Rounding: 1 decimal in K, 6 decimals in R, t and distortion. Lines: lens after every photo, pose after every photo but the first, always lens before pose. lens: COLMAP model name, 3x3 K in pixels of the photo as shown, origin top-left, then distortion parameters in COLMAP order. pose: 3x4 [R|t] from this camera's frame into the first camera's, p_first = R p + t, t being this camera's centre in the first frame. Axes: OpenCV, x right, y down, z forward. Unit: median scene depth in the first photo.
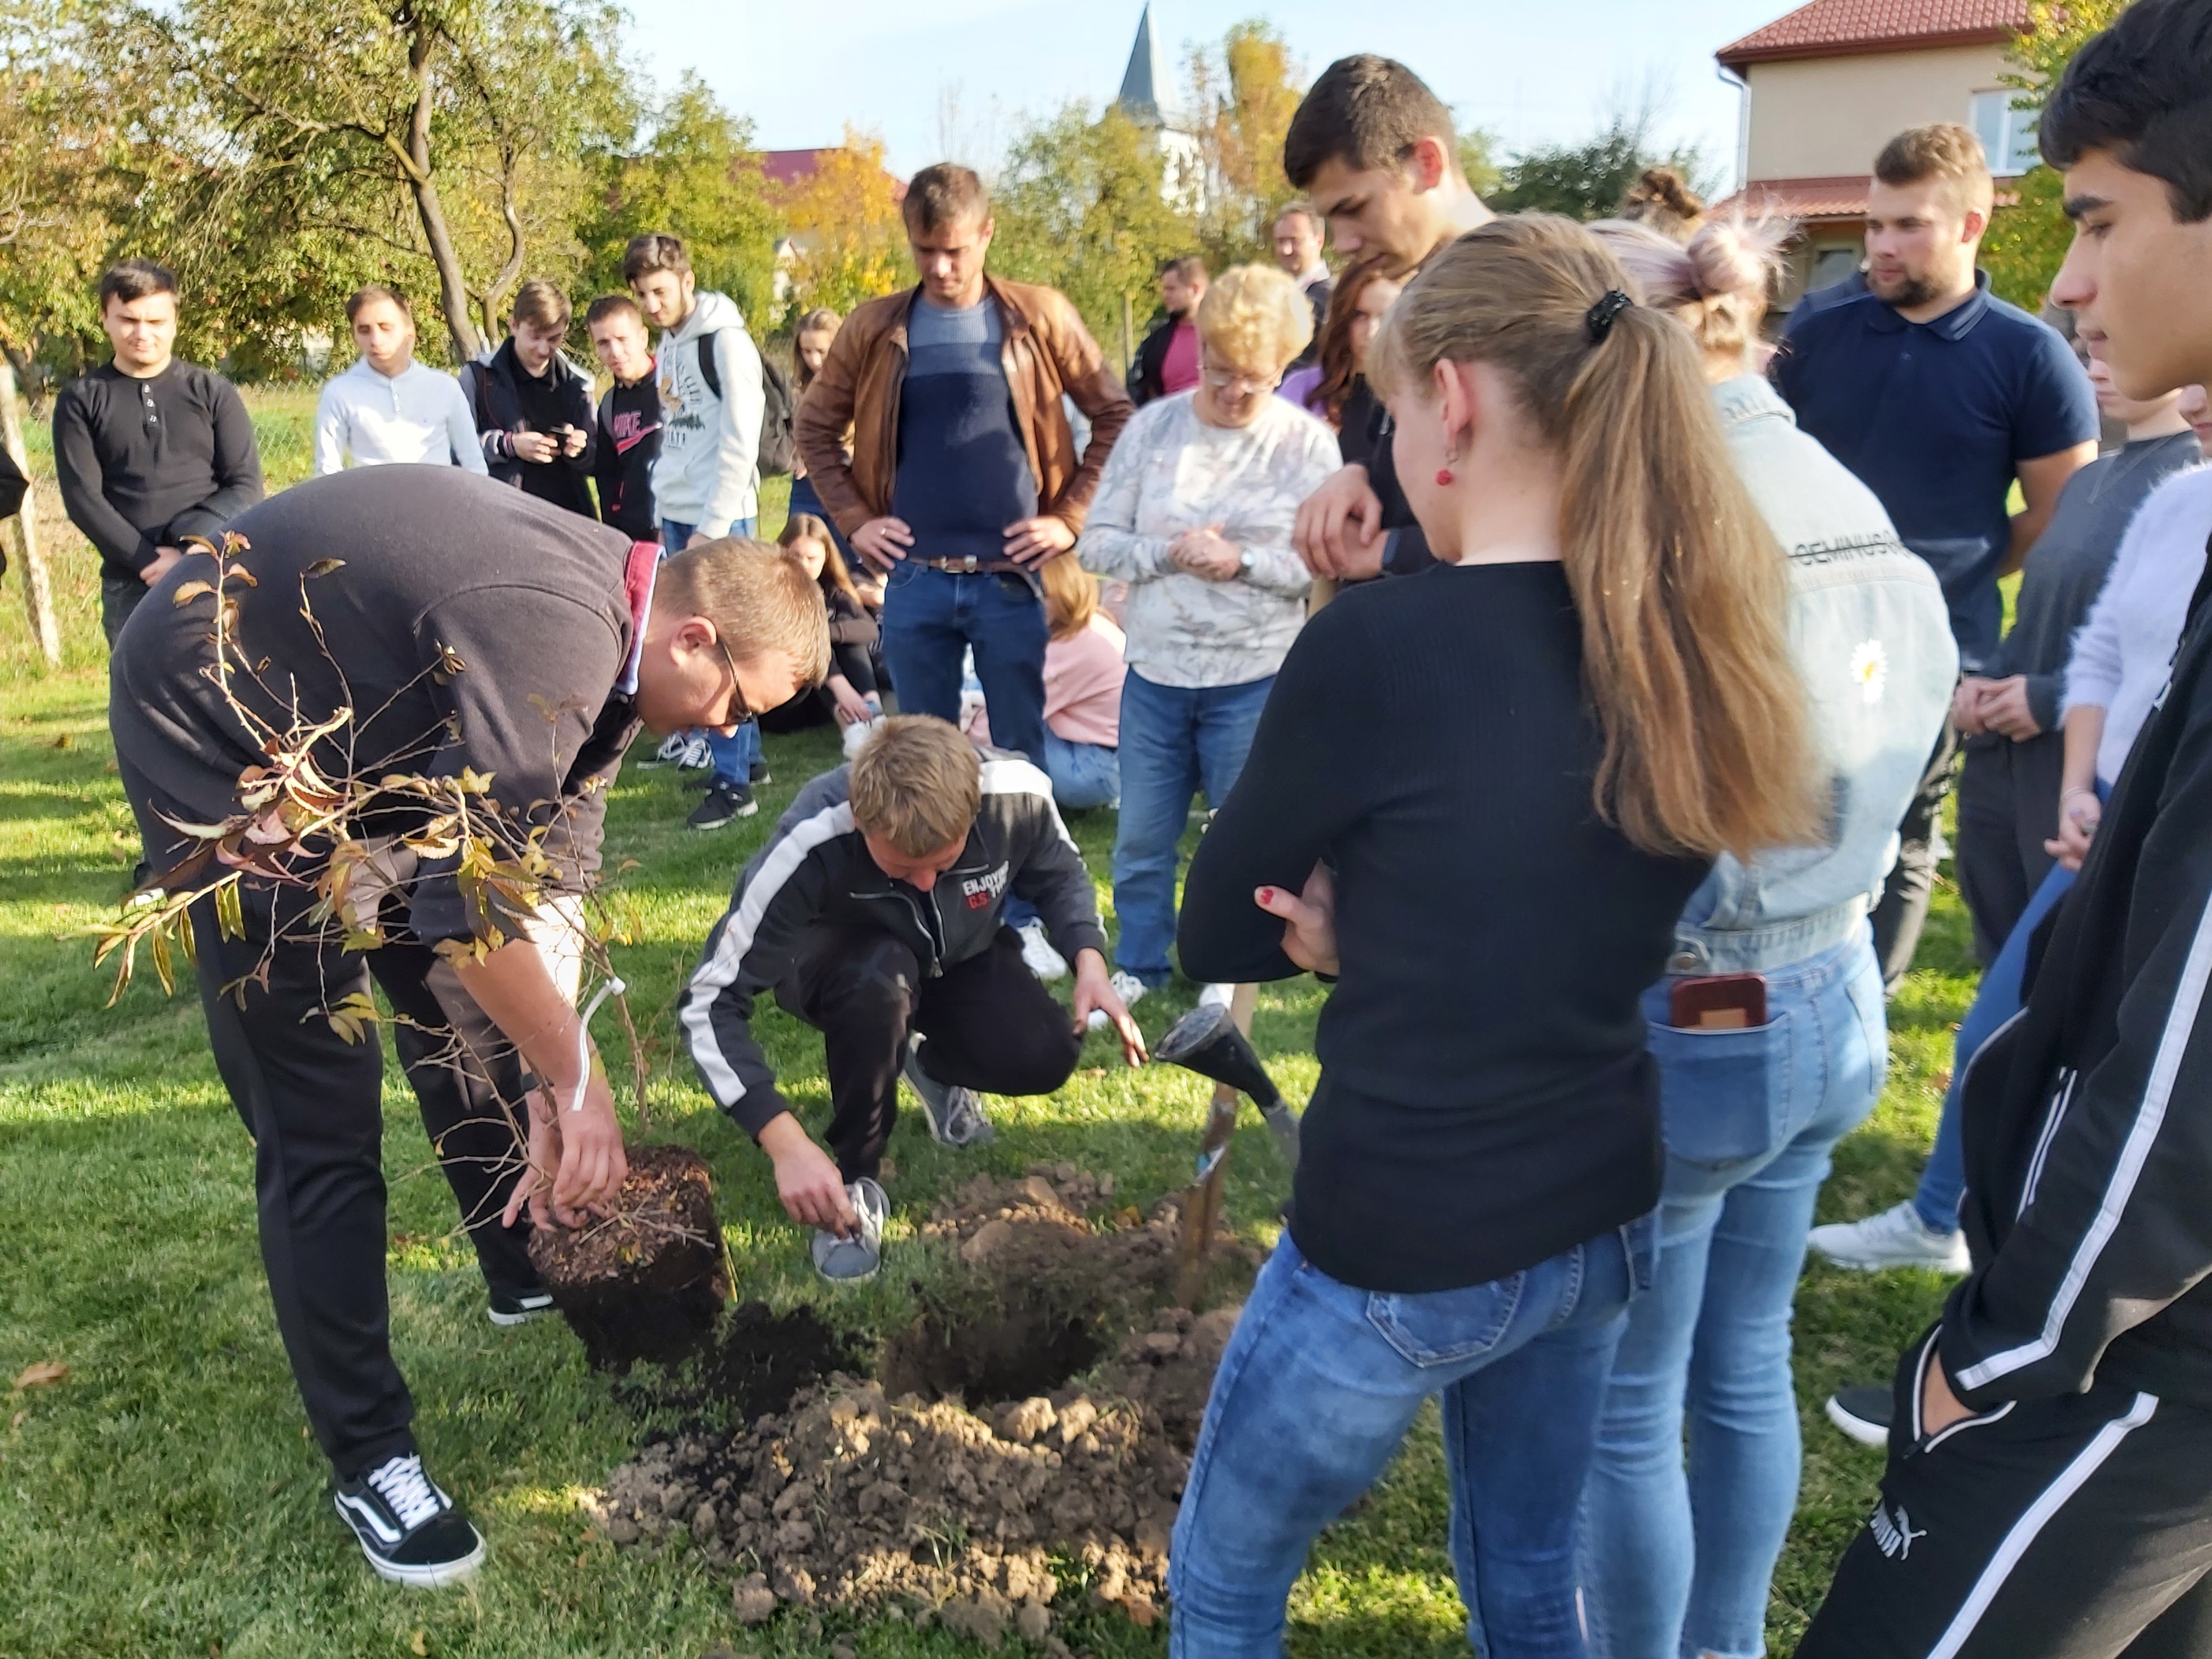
lens RADIAL K [[1708.7, 0, 1170.3], [0, 1708.7, 812.8], [0, 0, 1]] dist [0.055250, -0.106126]
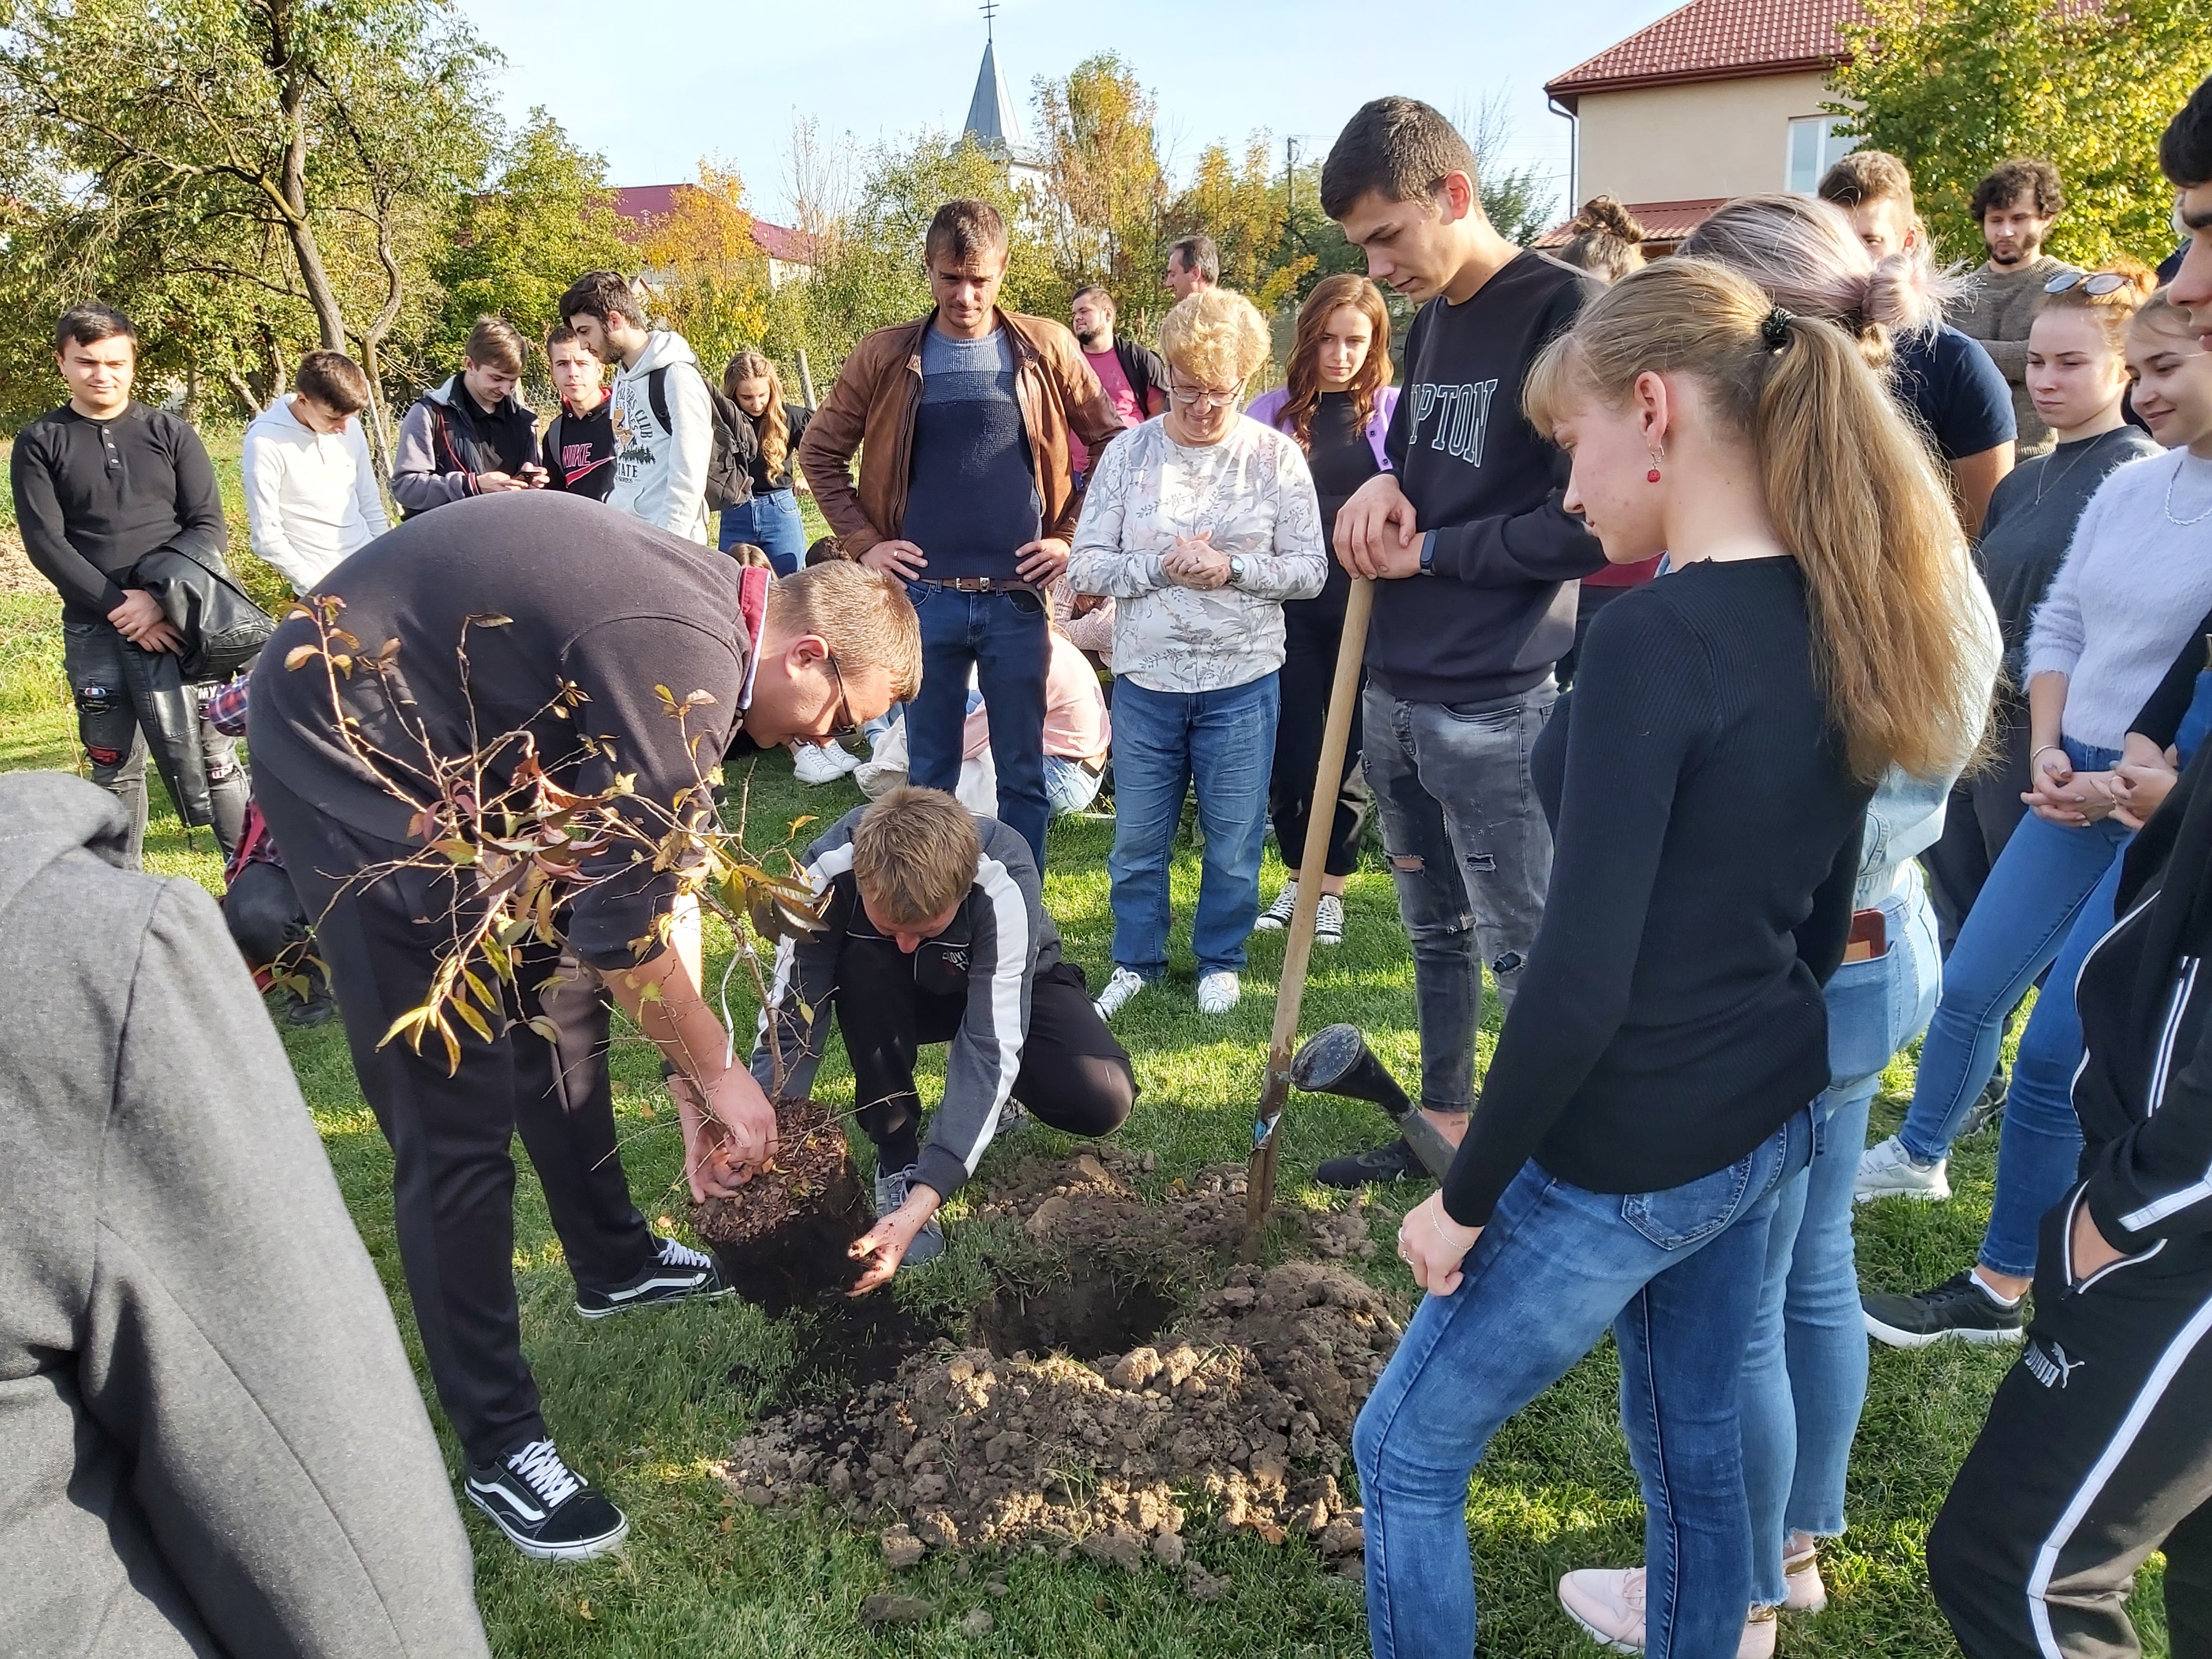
lens RADIAL K [[1694.5, 0, 1113.9], [0, 1694.5, 831.5], [0, 0, 1]] dist [0.074802, -0.125924]
pose [[0.997054, -0.035652, 0.067915, -0.150157], [0.036046, 0.999340, -0.004591, 0.021769], [-0.067707, 0.007025, 0.997681, -0.061252]]
